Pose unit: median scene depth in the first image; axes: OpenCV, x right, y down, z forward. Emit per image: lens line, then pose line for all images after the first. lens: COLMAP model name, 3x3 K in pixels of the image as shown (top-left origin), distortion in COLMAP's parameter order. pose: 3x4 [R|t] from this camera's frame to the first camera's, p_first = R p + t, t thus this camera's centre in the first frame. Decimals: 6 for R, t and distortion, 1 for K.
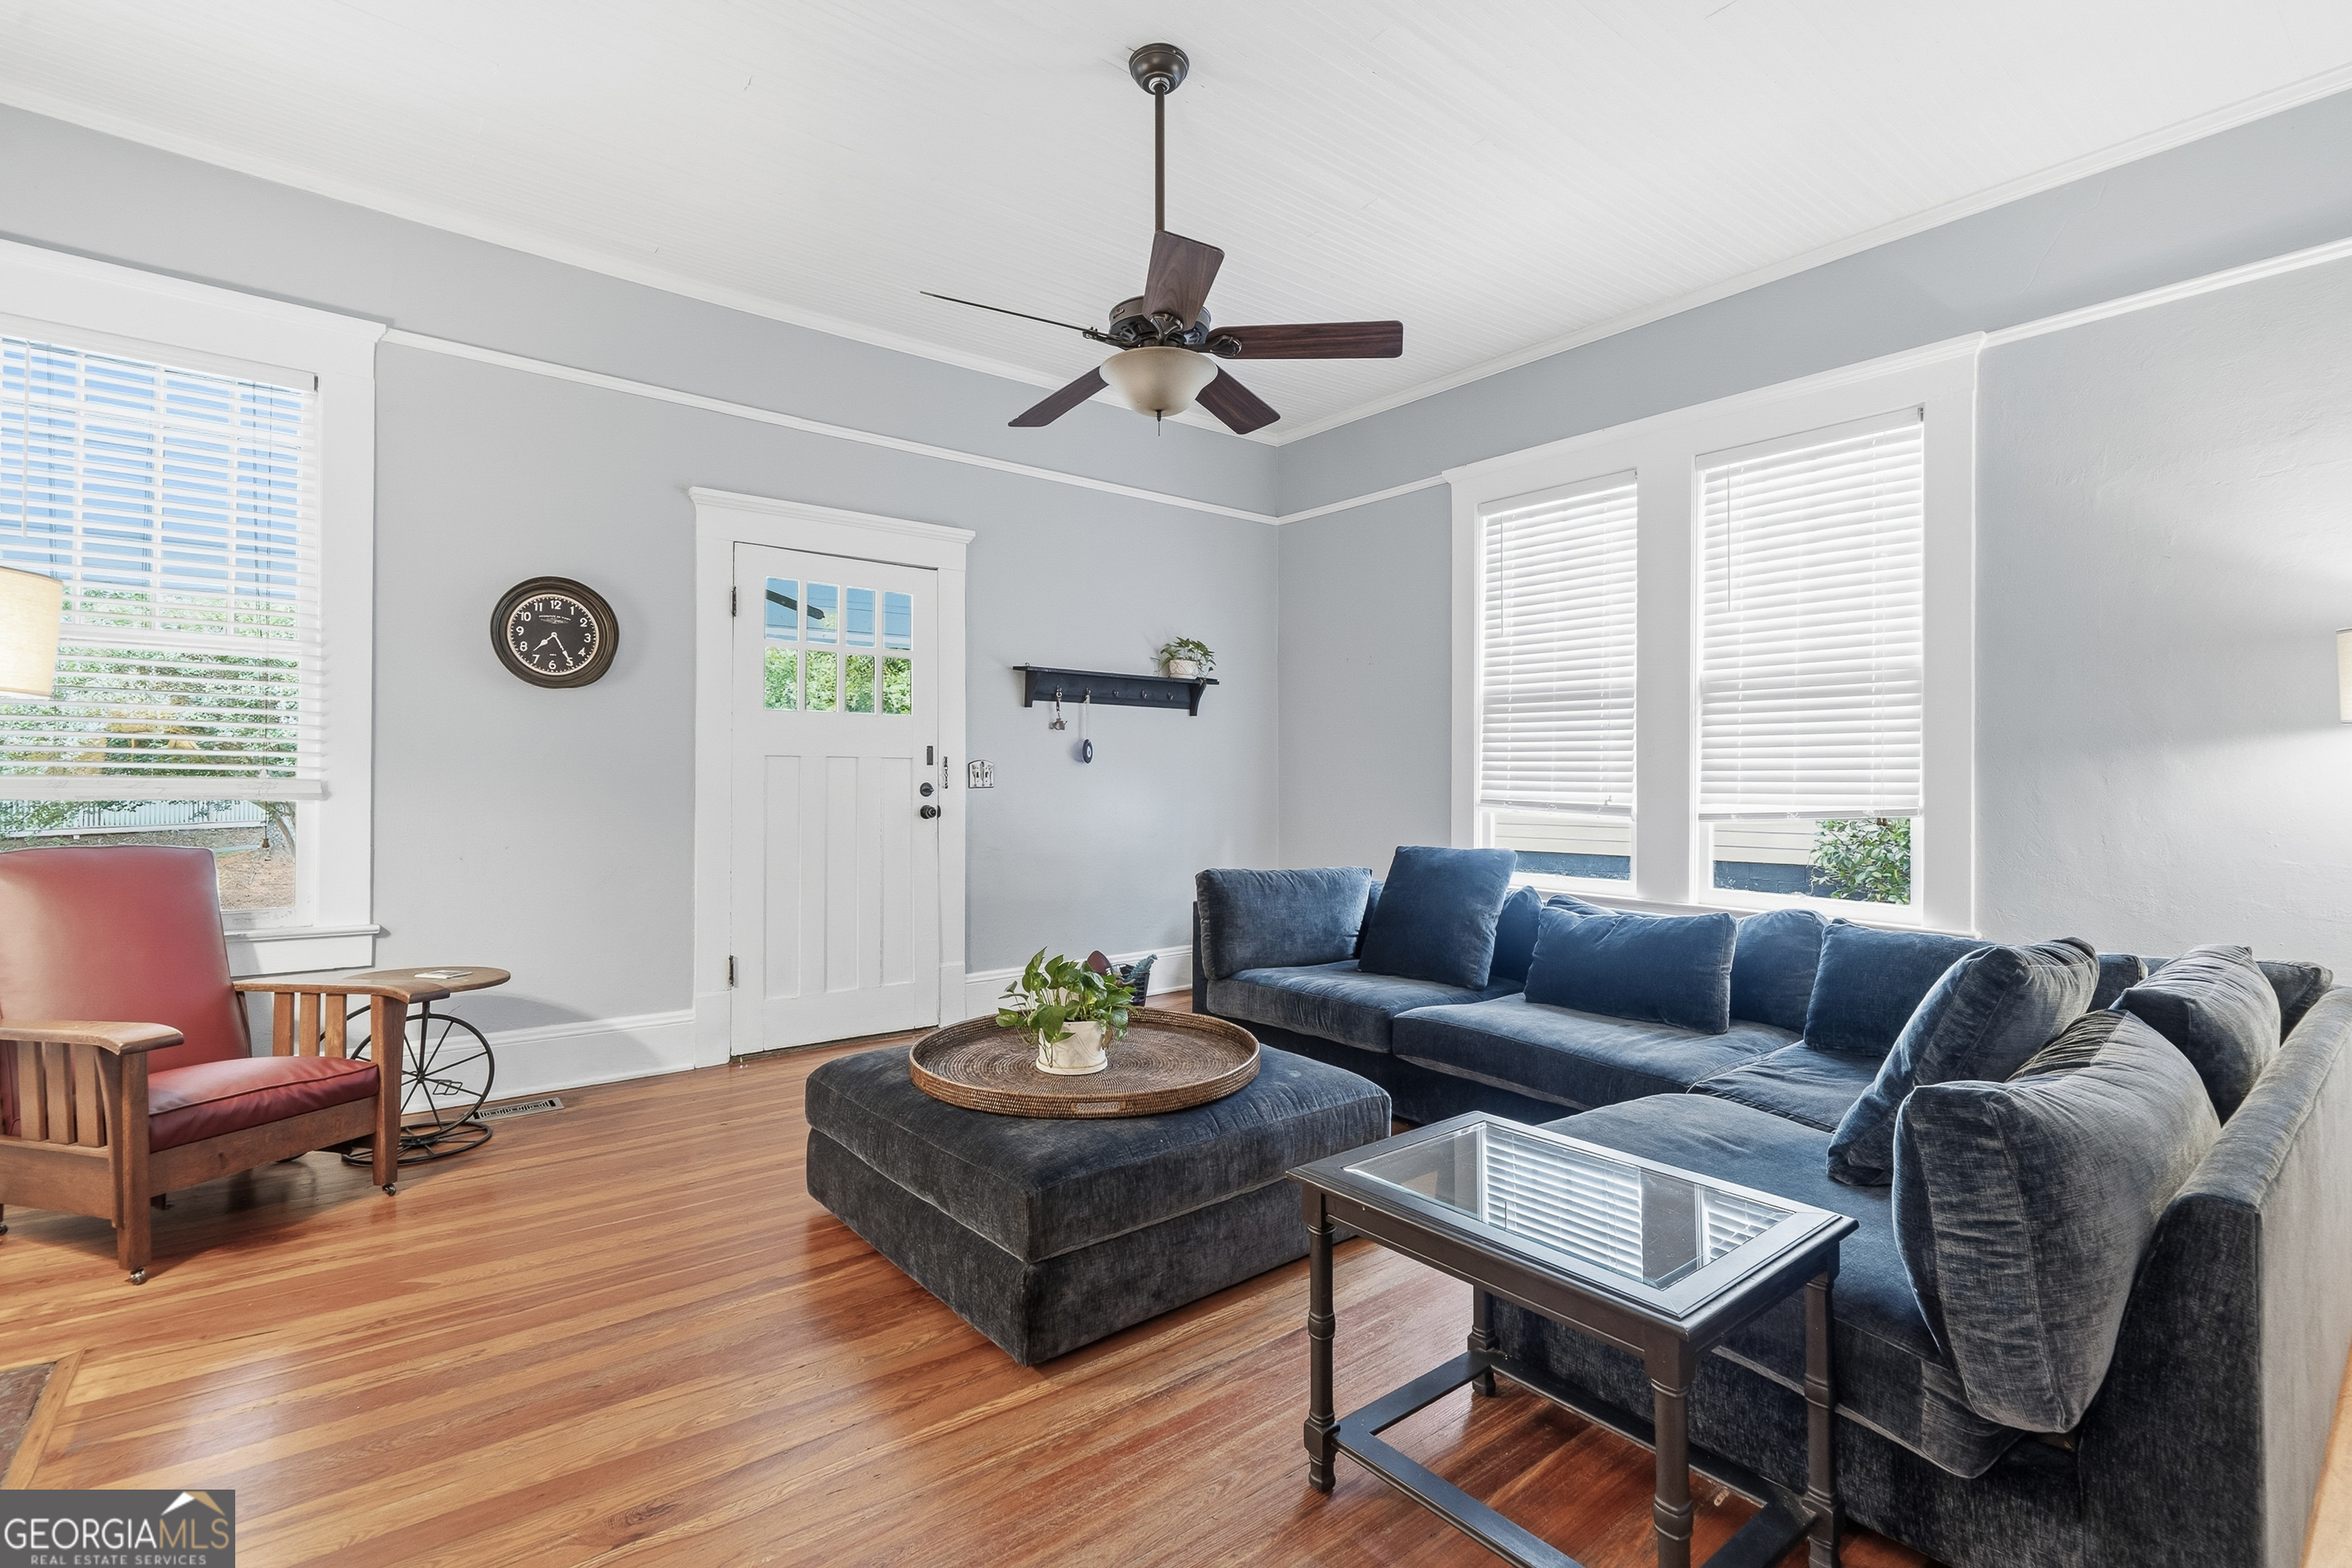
lens RADIAL K [[1072.8, 0, 1176.0], [0, 1072.8, 784.0], [0, 0, 1]] dist [-0.000084, 0.000005]
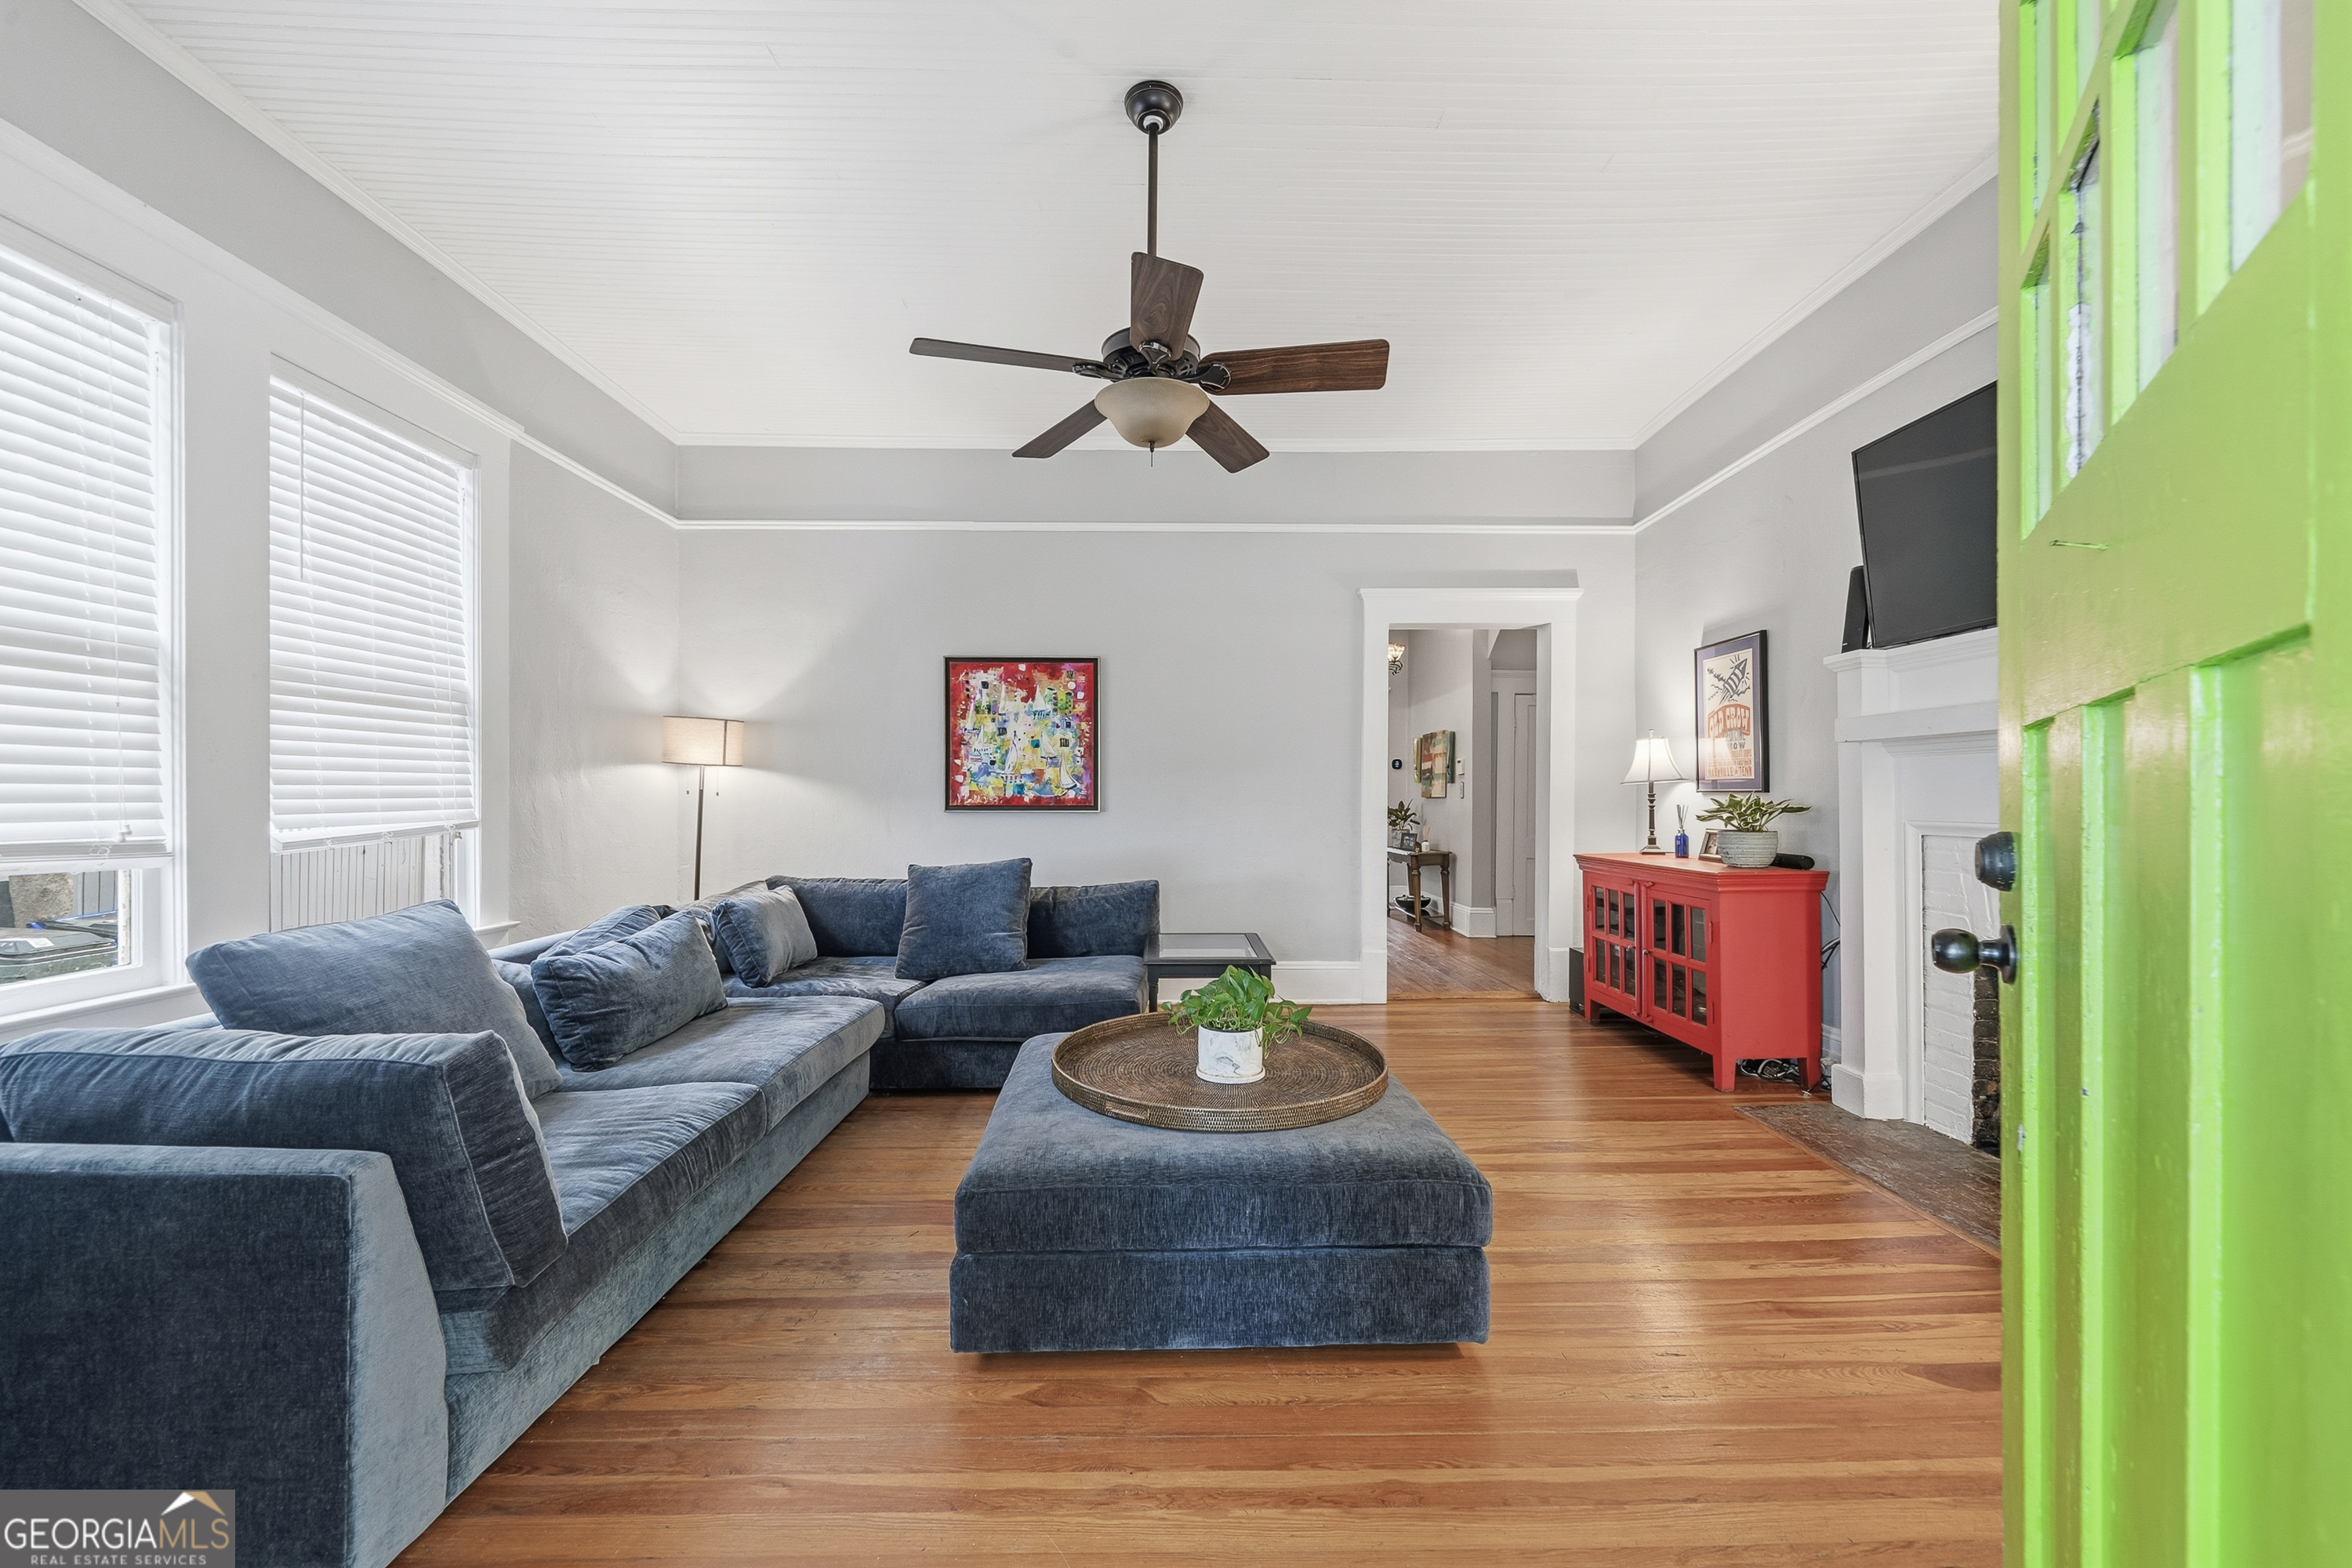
lens RADIAL K [[893.7, 0, 1176.0], [0, 893.7, 784.0], [0, 0, 1]] dist [-0.001920, -0.000194]
pose [[-0.791711, -0.006009, 0.610866, -0.392478], [-0.008559, 0.999963, -0.001257, -0.017829], [-0.610836, -0.006223, -0.791733, 1.151662]]
